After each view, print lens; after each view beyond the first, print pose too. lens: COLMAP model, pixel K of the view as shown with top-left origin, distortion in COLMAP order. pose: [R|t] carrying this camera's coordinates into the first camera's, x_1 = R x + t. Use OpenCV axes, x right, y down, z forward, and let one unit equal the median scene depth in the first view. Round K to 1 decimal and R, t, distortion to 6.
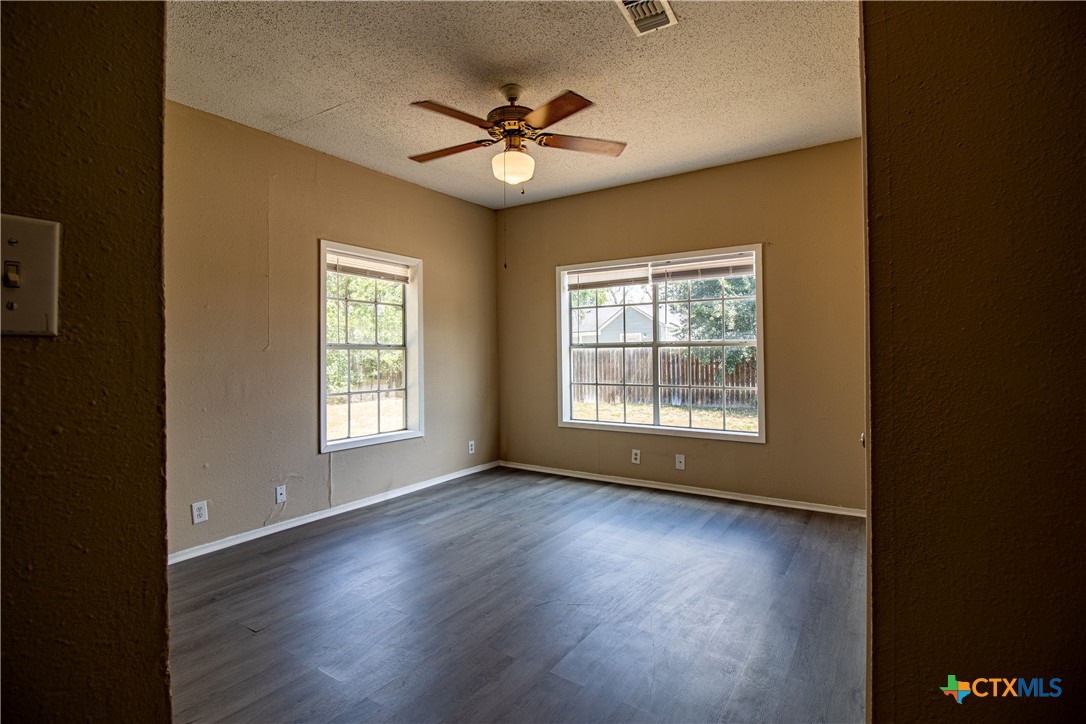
lens RADIAL K [[527.2, 0, 577.5], [0, 527.2, 352.0], [0, 0, 1]] dist [-0.000210, -0.002765]
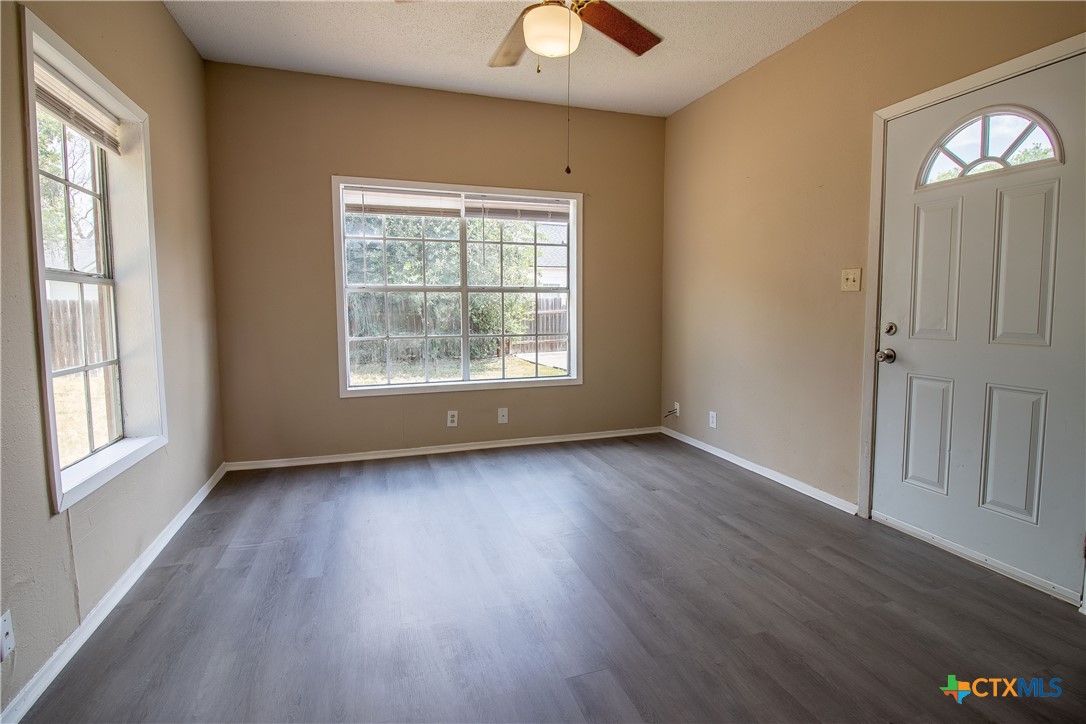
lens RADIAL K [[527.2, 0, 557.0], [0, 527.2, 350.8], [0, 0, 1]] dist [-0.000210, -0.002765]
pose [[0.625397, -0.061059, 0.777914, -0.454635], [-0.005727, 0.996548, 0.082824, 0.014446], [-0.780285, -0.056253, 0.622889, 0.334987]]
